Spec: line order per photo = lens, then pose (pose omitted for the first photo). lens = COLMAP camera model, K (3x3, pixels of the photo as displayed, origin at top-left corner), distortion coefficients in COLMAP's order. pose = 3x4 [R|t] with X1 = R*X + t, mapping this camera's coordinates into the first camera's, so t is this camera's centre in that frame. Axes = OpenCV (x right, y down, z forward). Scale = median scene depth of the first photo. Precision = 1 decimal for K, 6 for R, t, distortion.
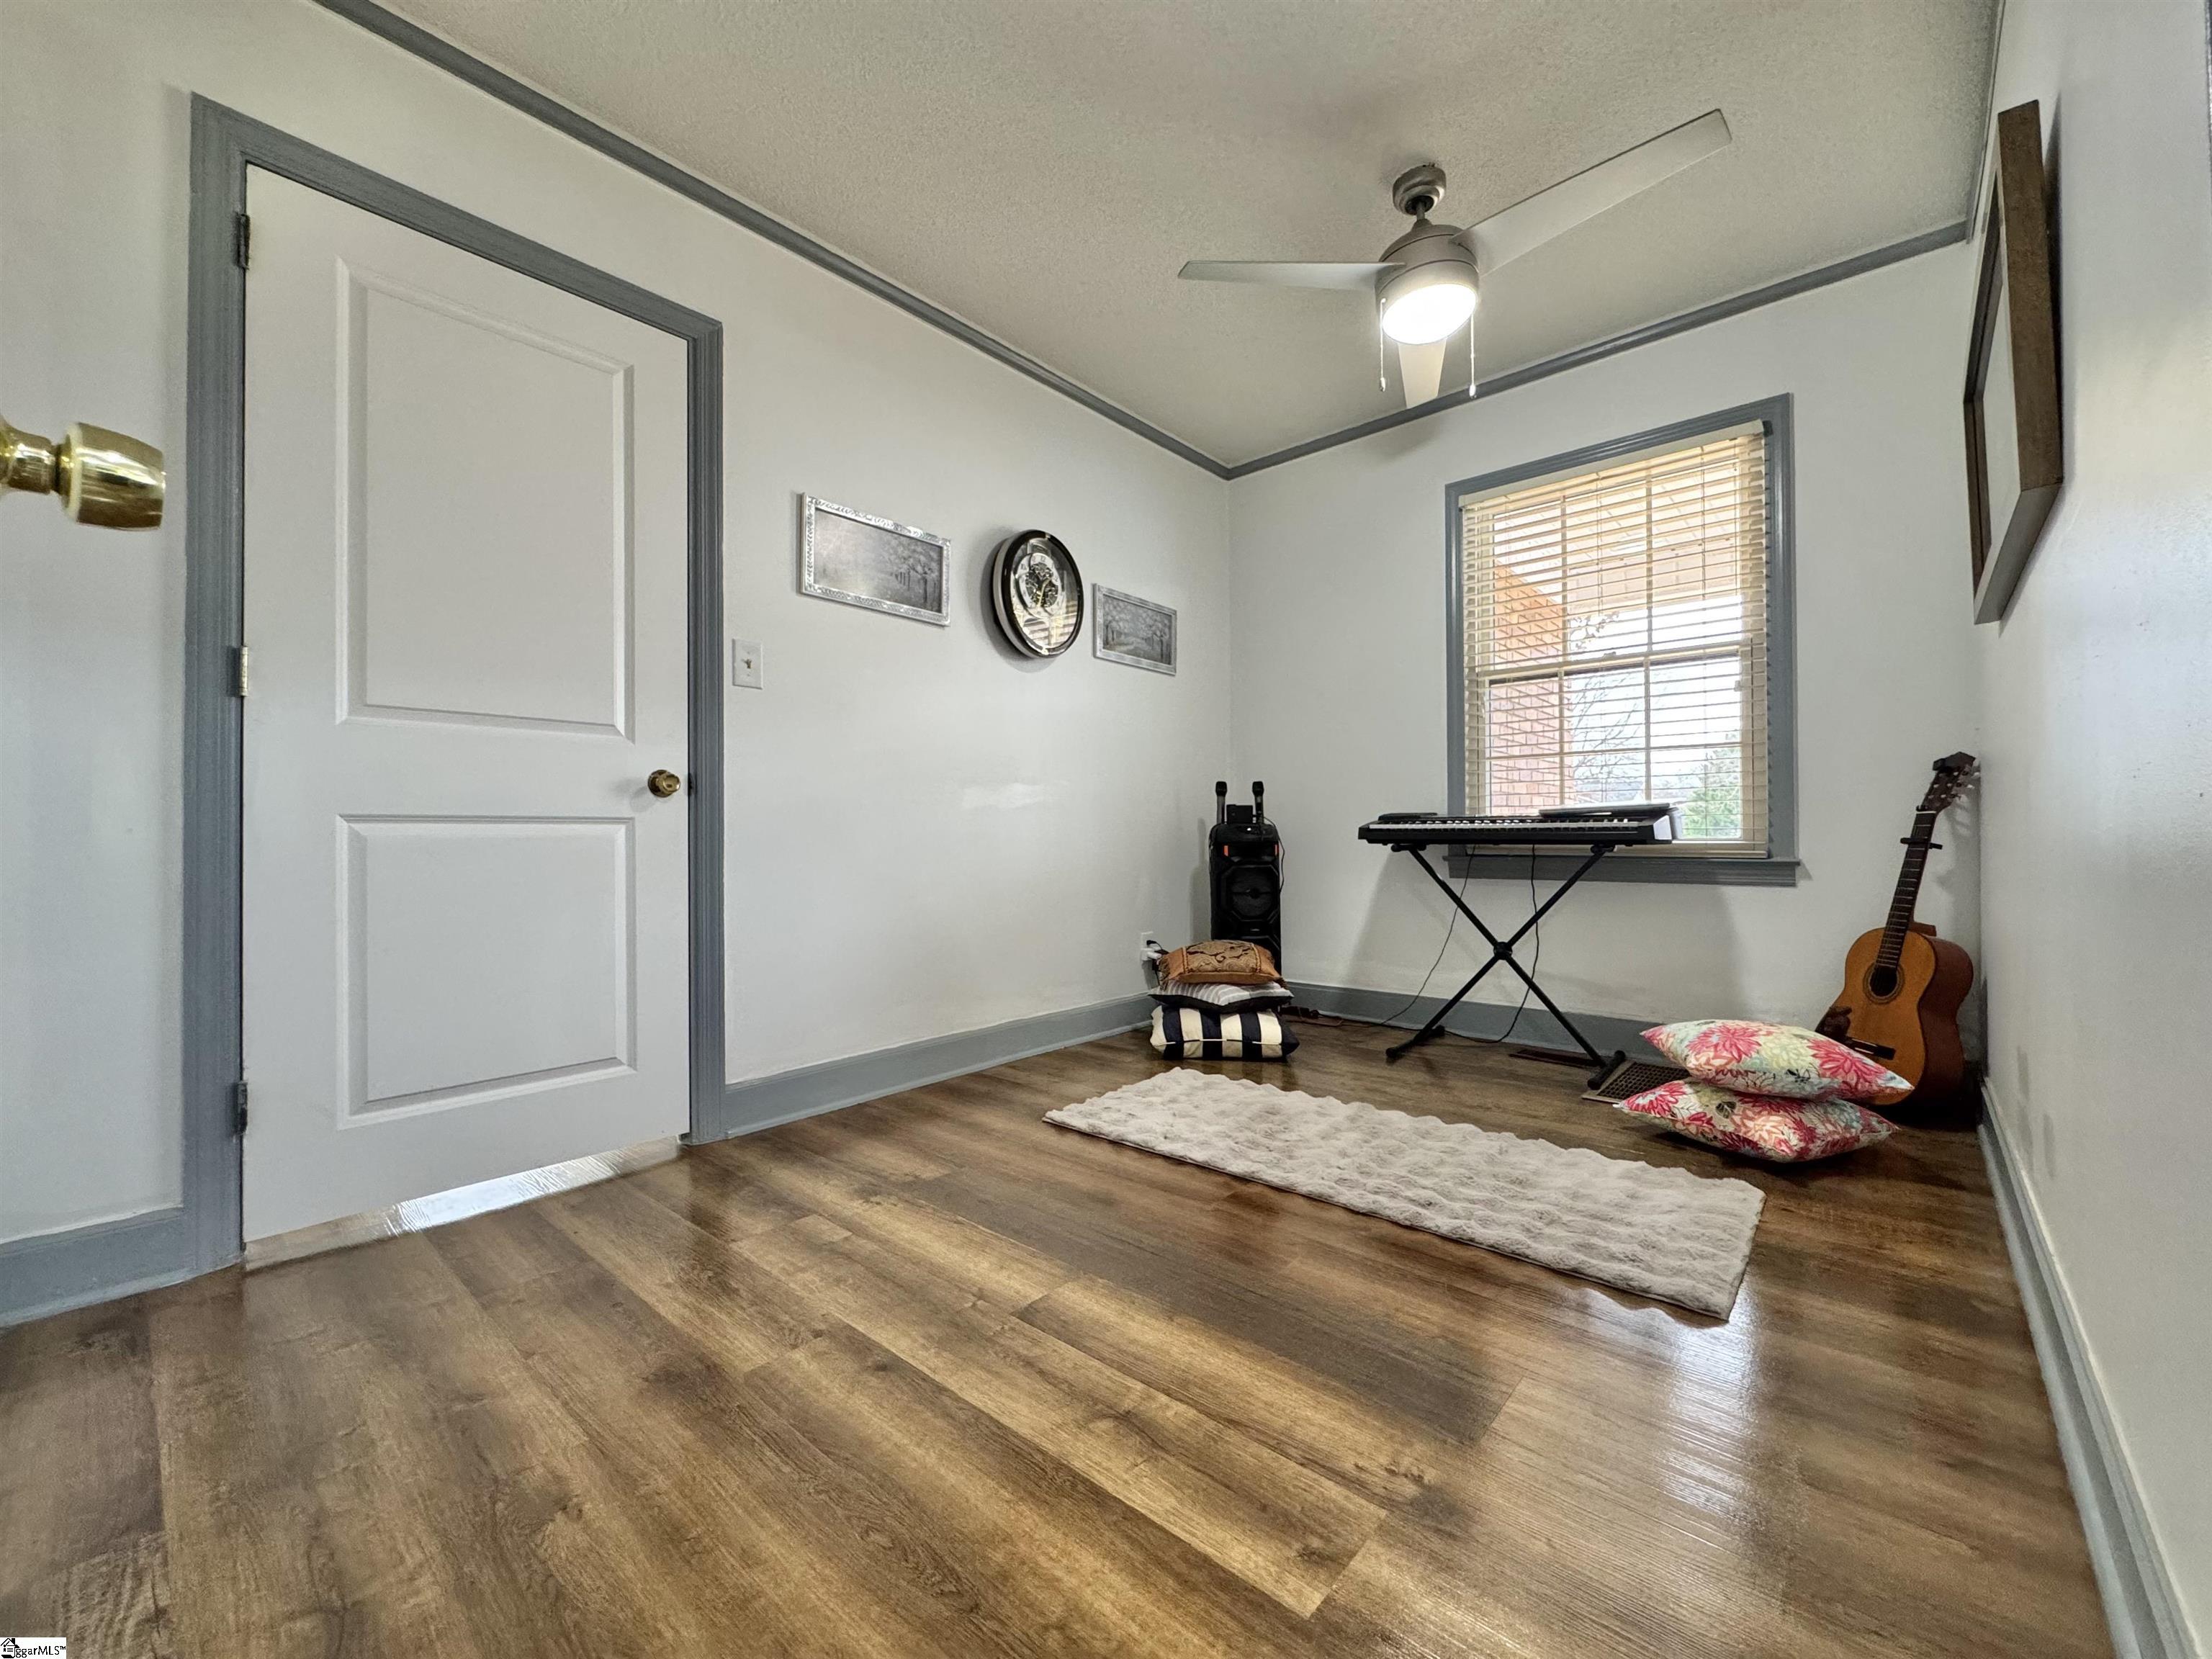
lens RADIAL K [[888.5, 0, 1106.0], [0, 888.5, 829.5], [0, 0, 1]] dist [-0.020332, 0.000104]
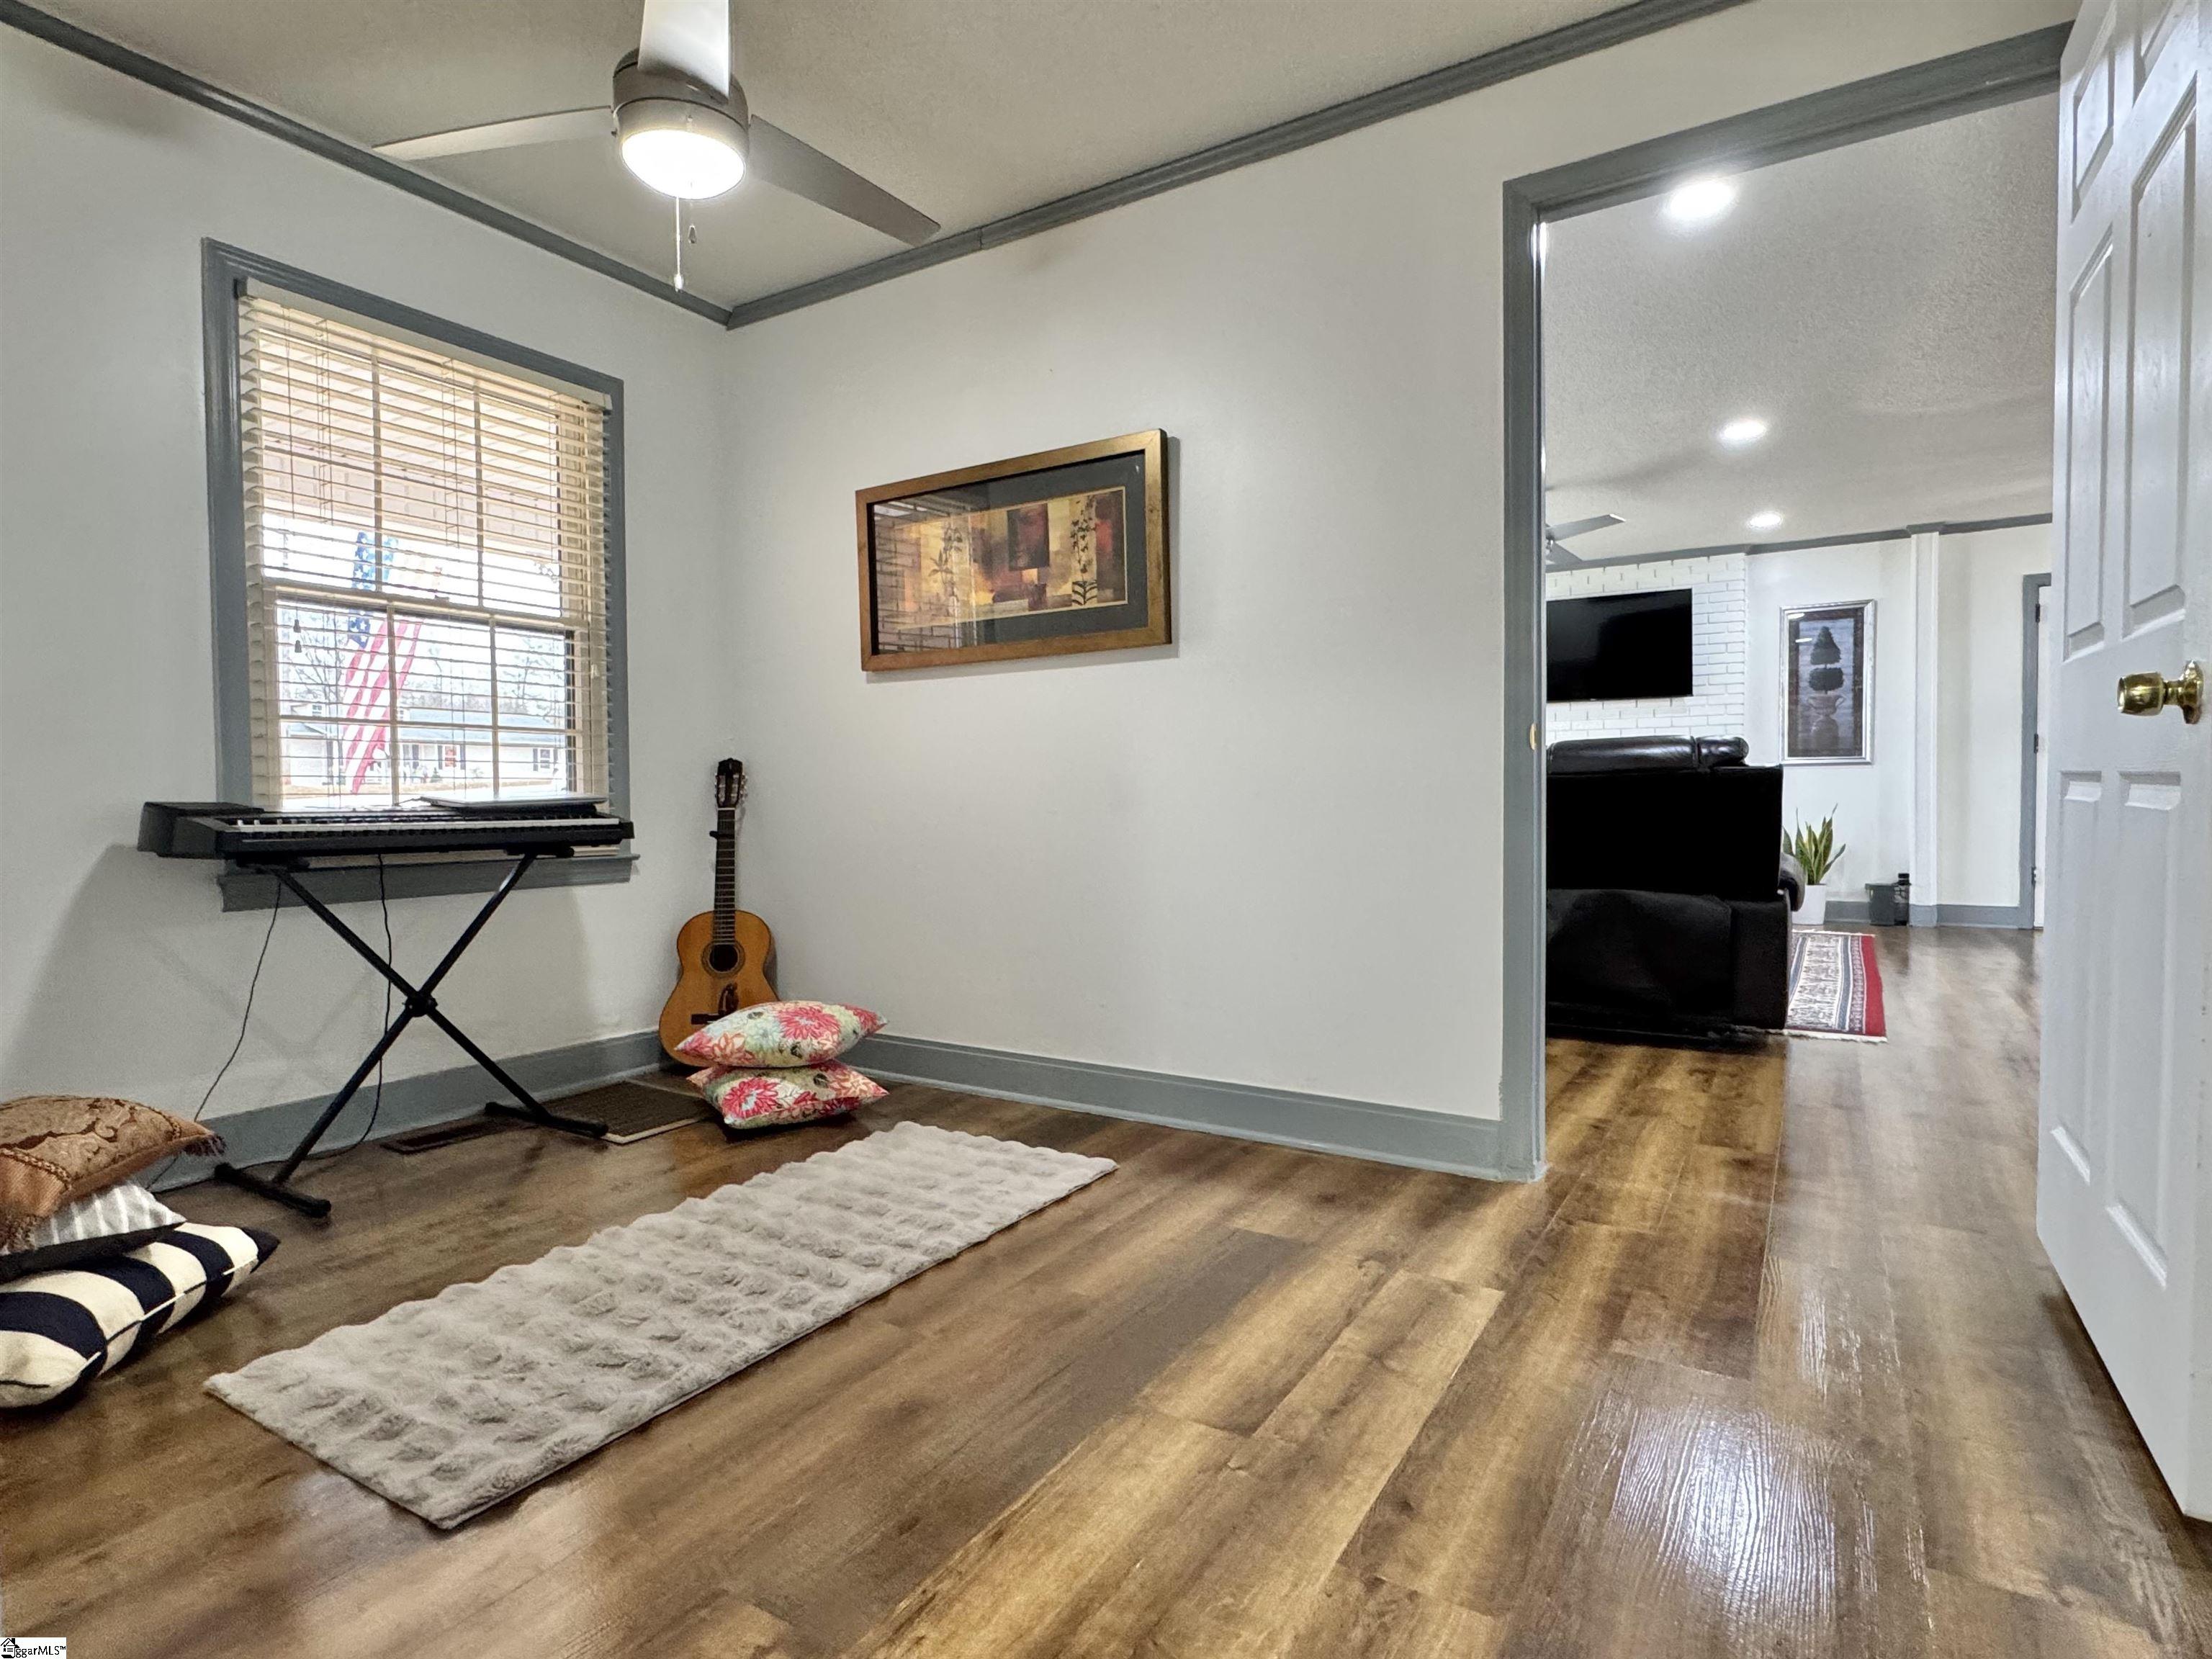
lens RADIAL K [[1142.0, 0, 1106.0], [0, 1142.0, 829.5], [0, 0, 1]] dist [0.002763, 0.000206]
pose [[-0.170824, -0.021169, 0.985074, -0.549483], [-0.004239, 0.999776, 0.020750, -0.021638], [-0.985292, -0.000631, -0.170876, 0.638767]]
